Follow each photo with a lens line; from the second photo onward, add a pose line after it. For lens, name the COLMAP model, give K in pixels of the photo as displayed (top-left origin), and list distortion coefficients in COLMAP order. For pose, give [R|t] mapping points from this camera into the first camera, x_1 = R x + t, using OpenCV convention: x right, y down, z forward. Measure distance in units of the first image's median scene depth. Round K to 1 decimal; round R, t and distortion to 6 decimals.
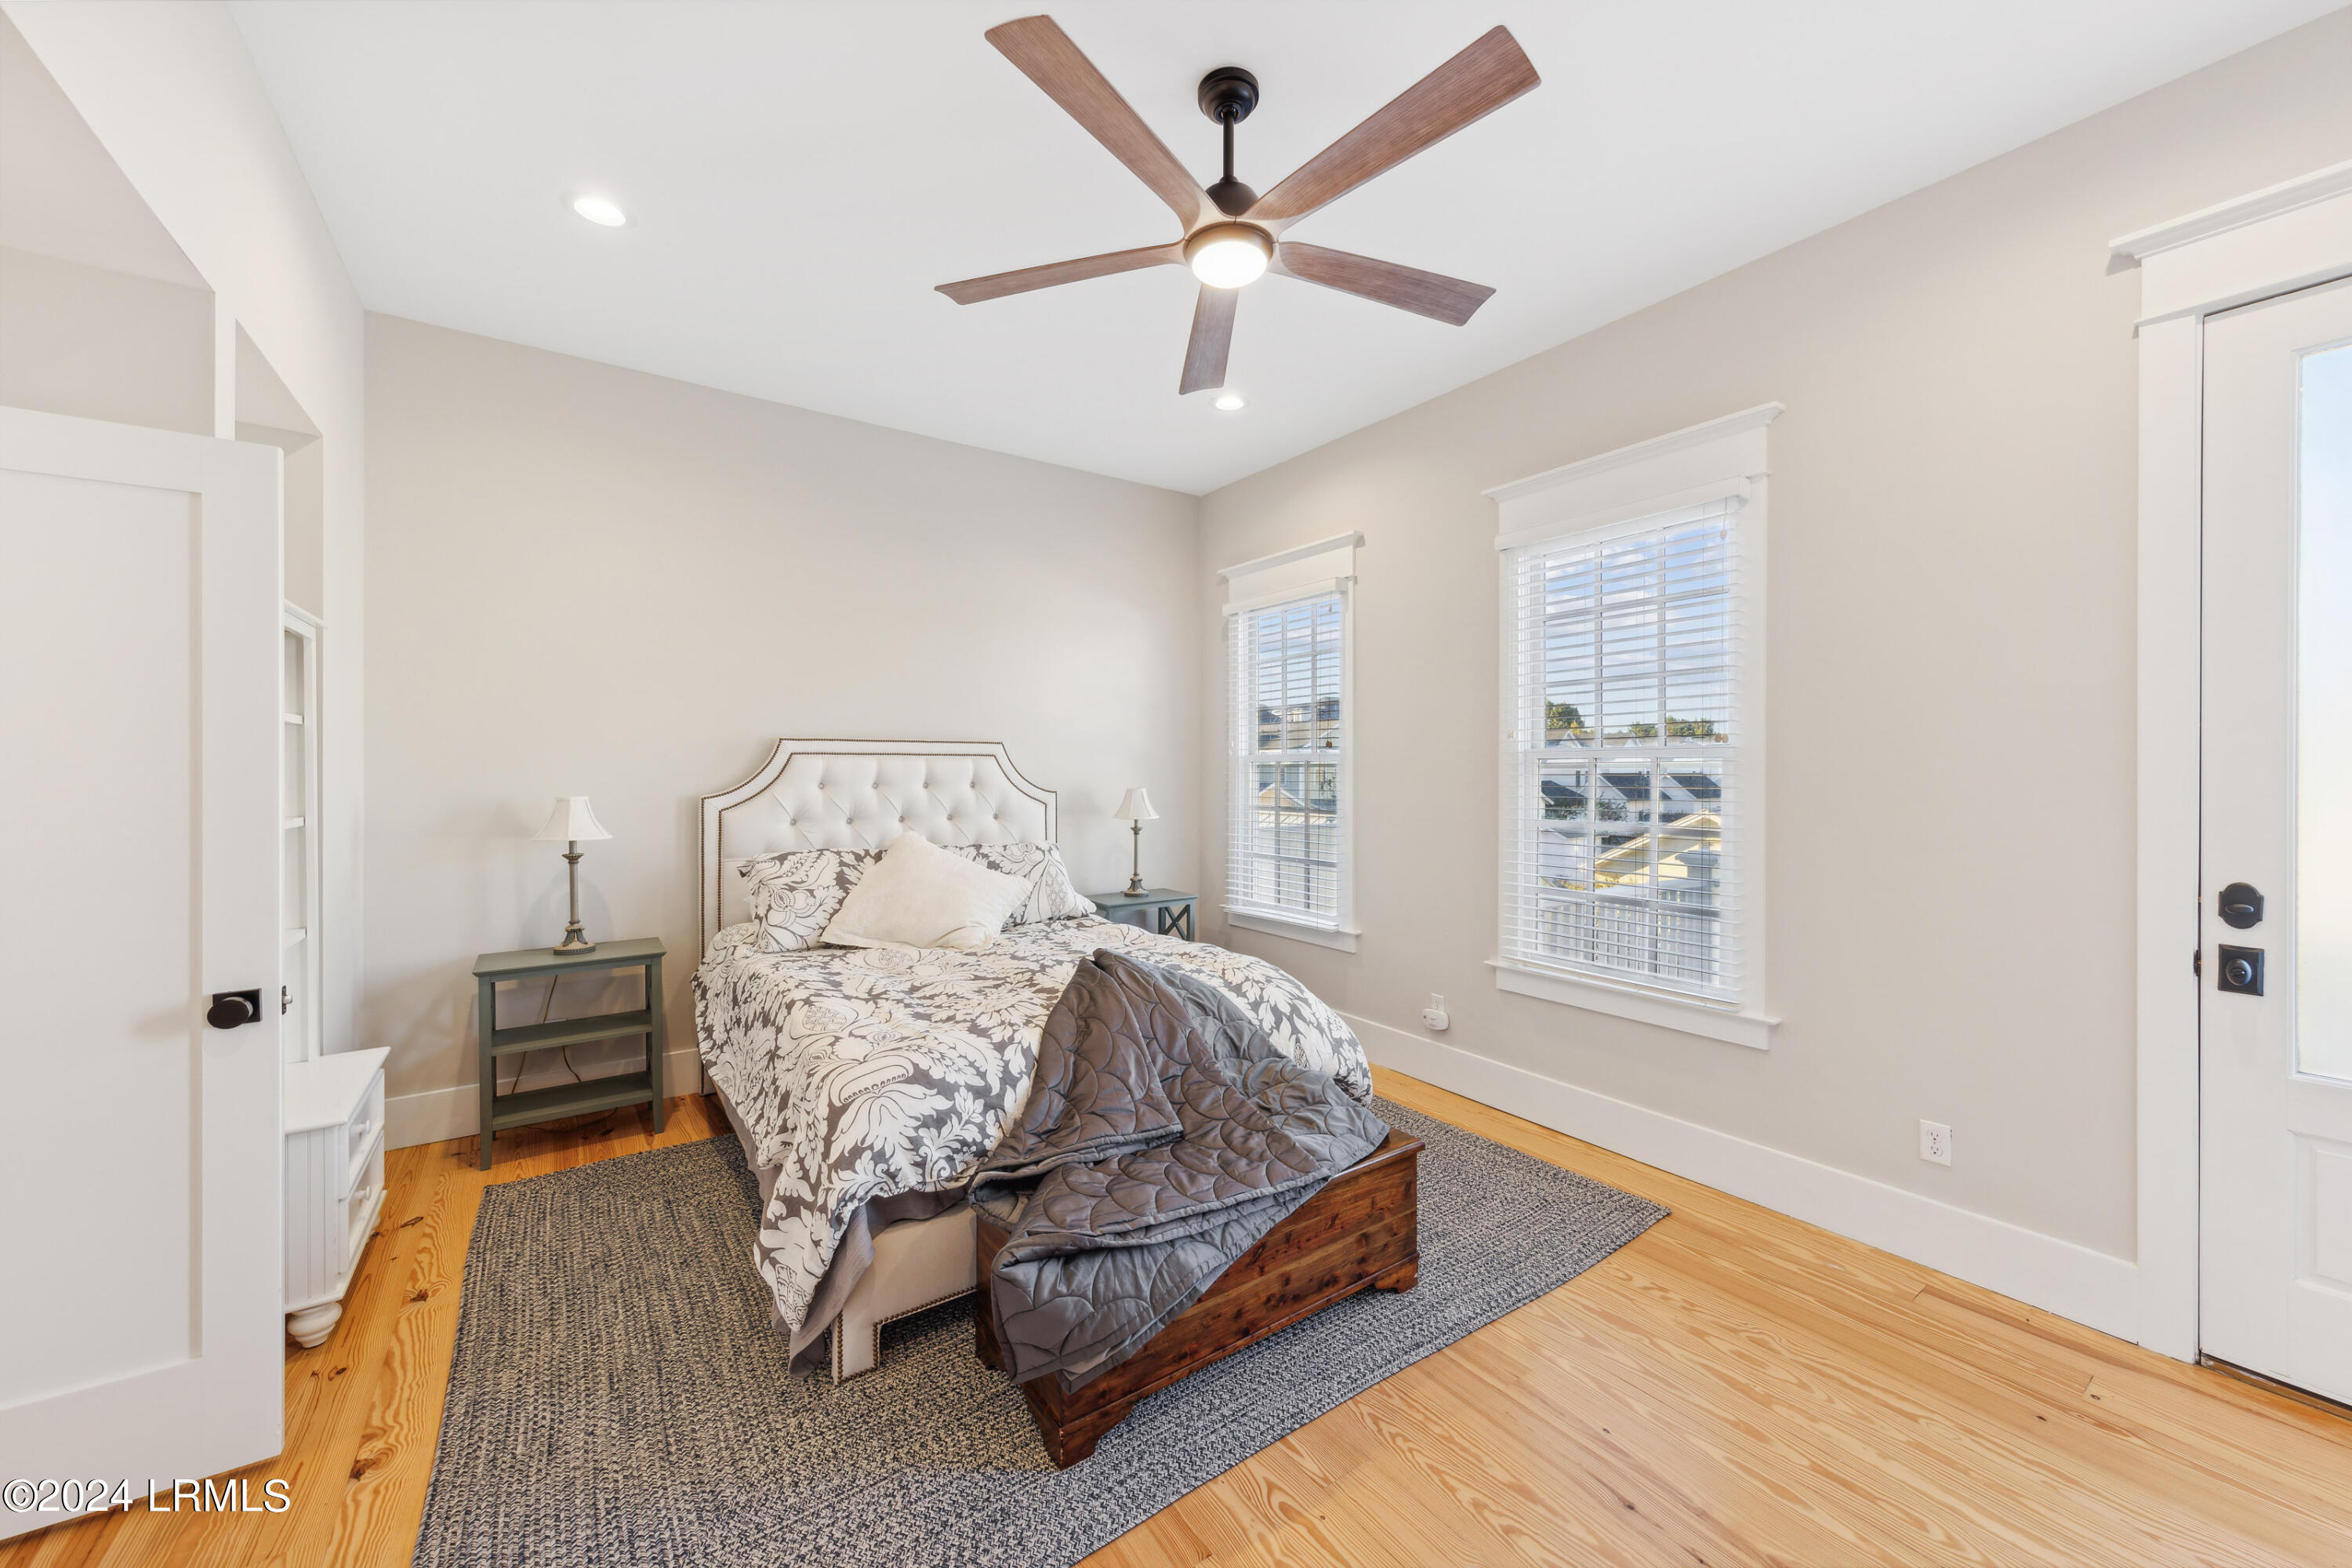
lens RADIAL K [[912.7, 0, 1171.8], [0, 912.7, 780.0], [0, 0, 1]] dist [-0.002294, 0.000143]
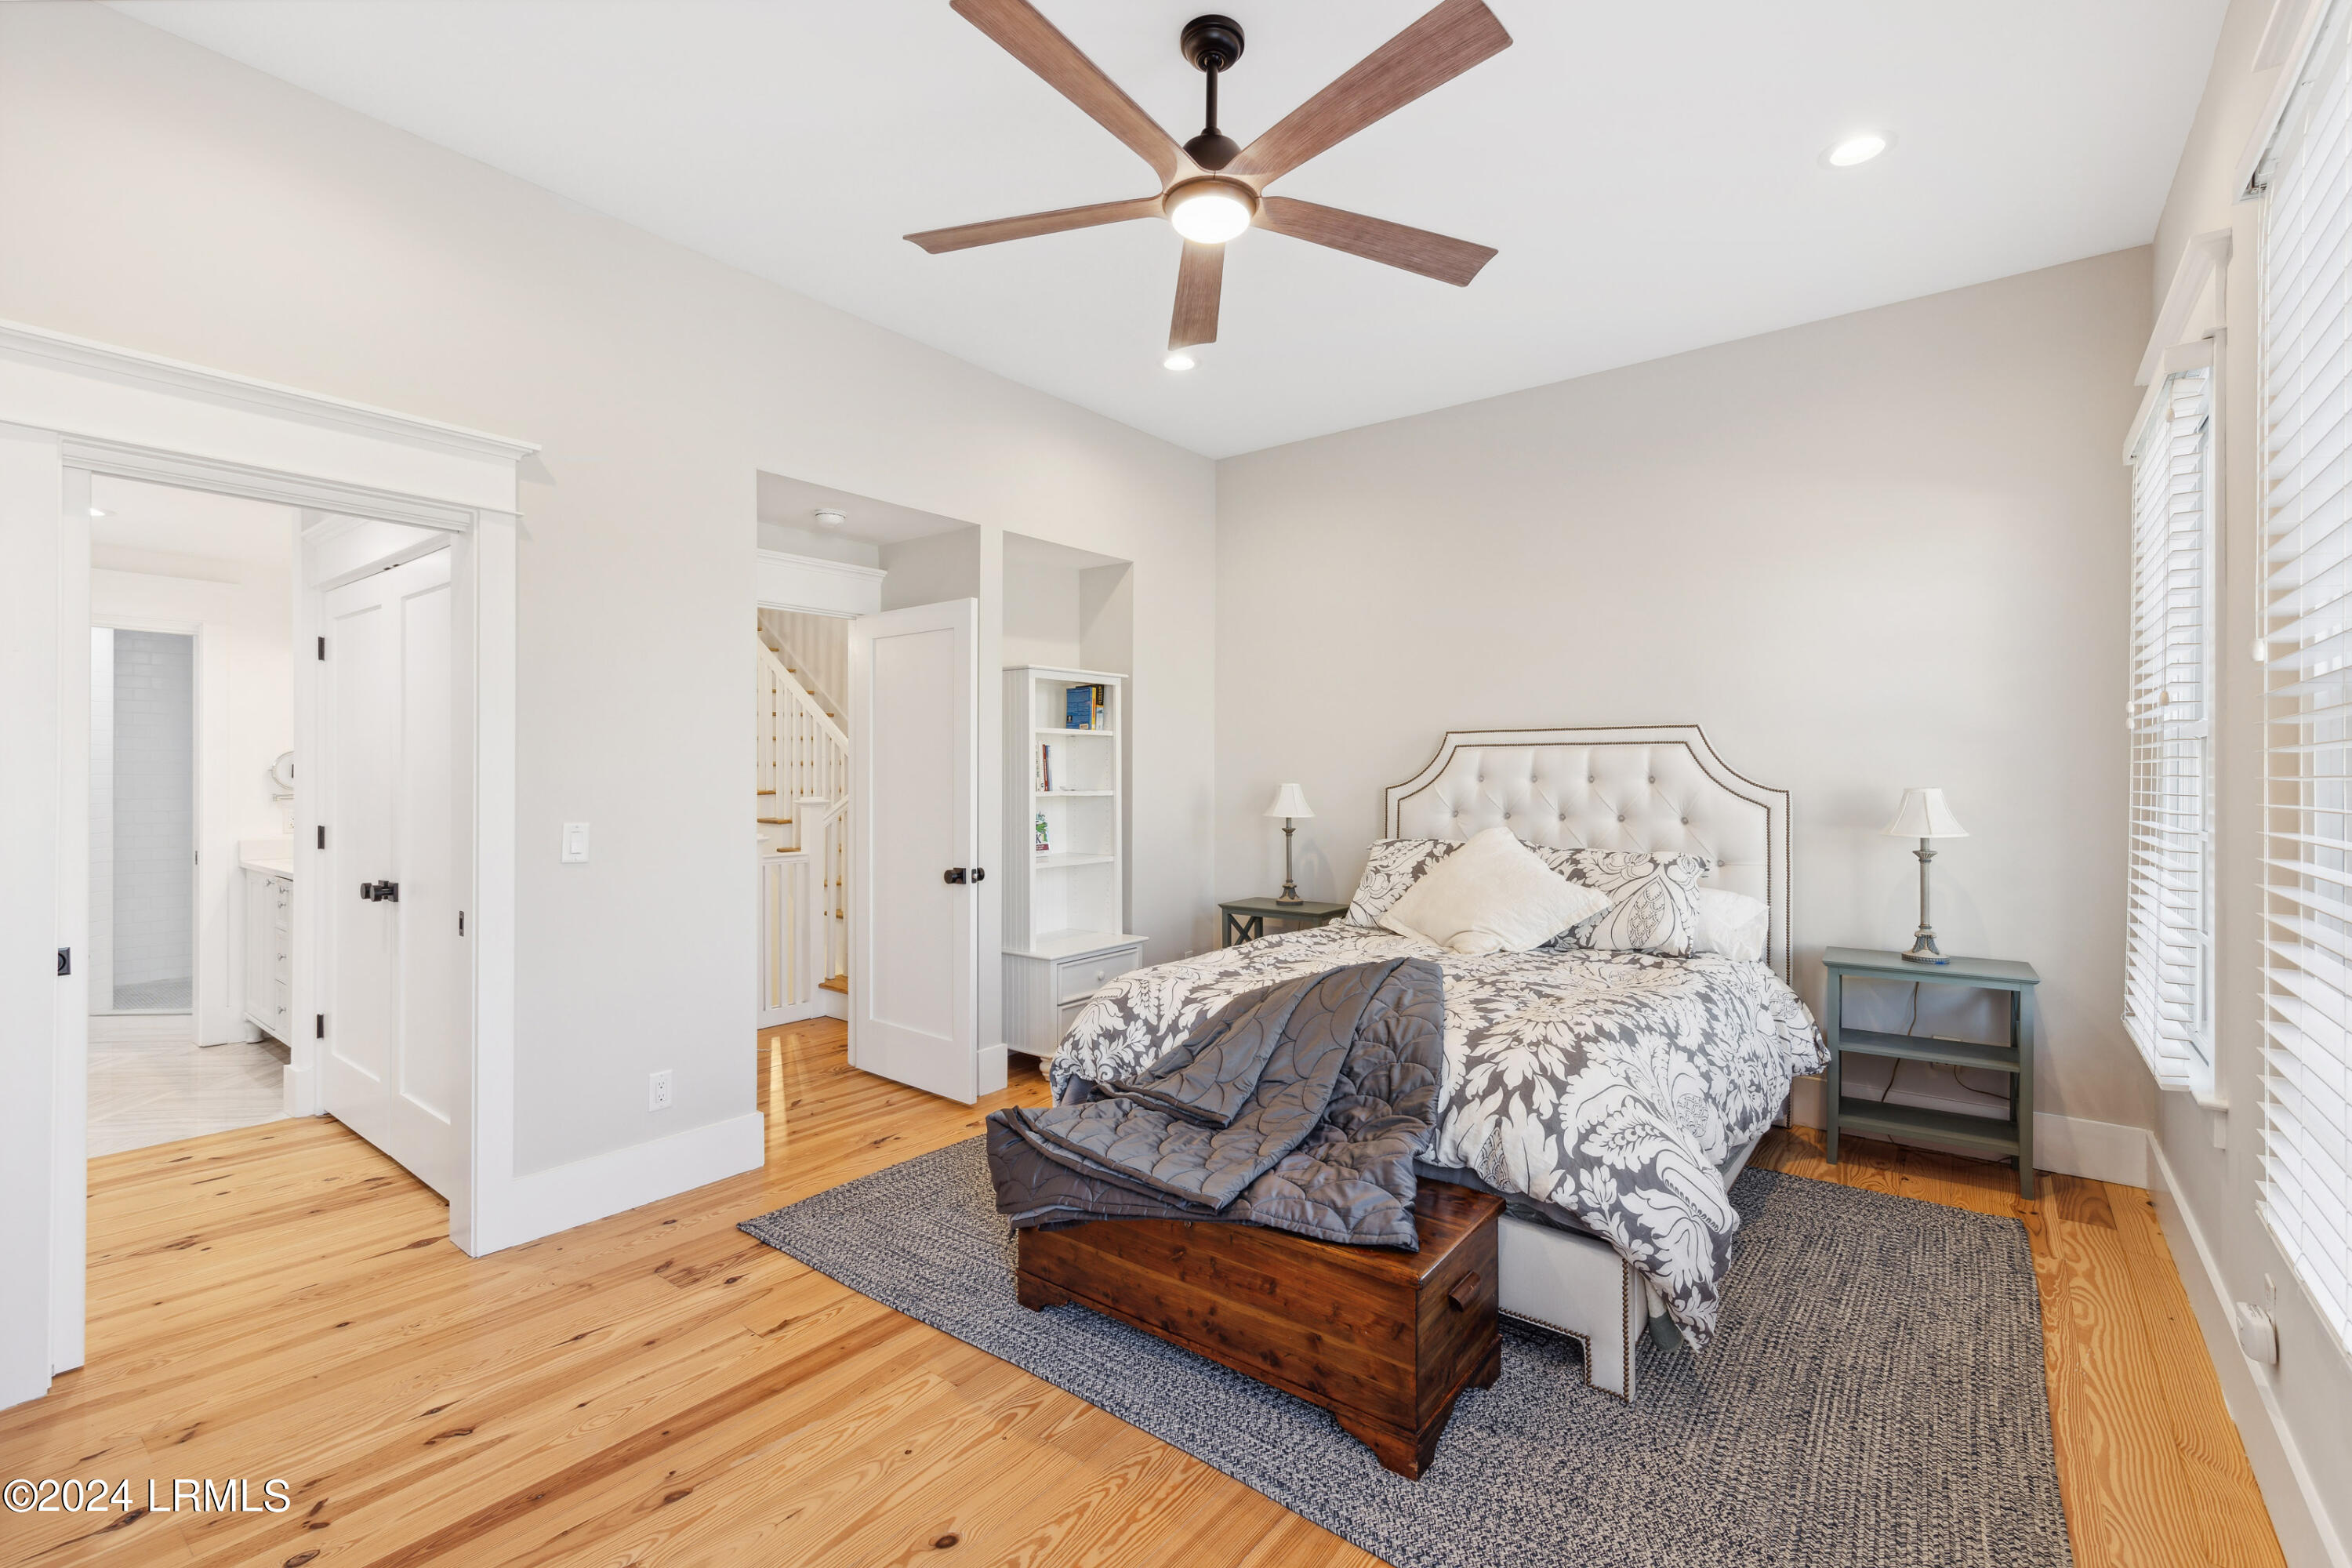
lens RADIAL K [[963.6, 0, 1178.6], [0, 963.6, 766.6], [0, 0, 1]] dist [-0.001590, -0.000593]
pose [[0.284321, -0.005481, -0.958713, 0.987576], [0.003200, 0.999984, -0.004767, -0.004426], [0.958724, -0.001713, 0.284334, 0.633489]]
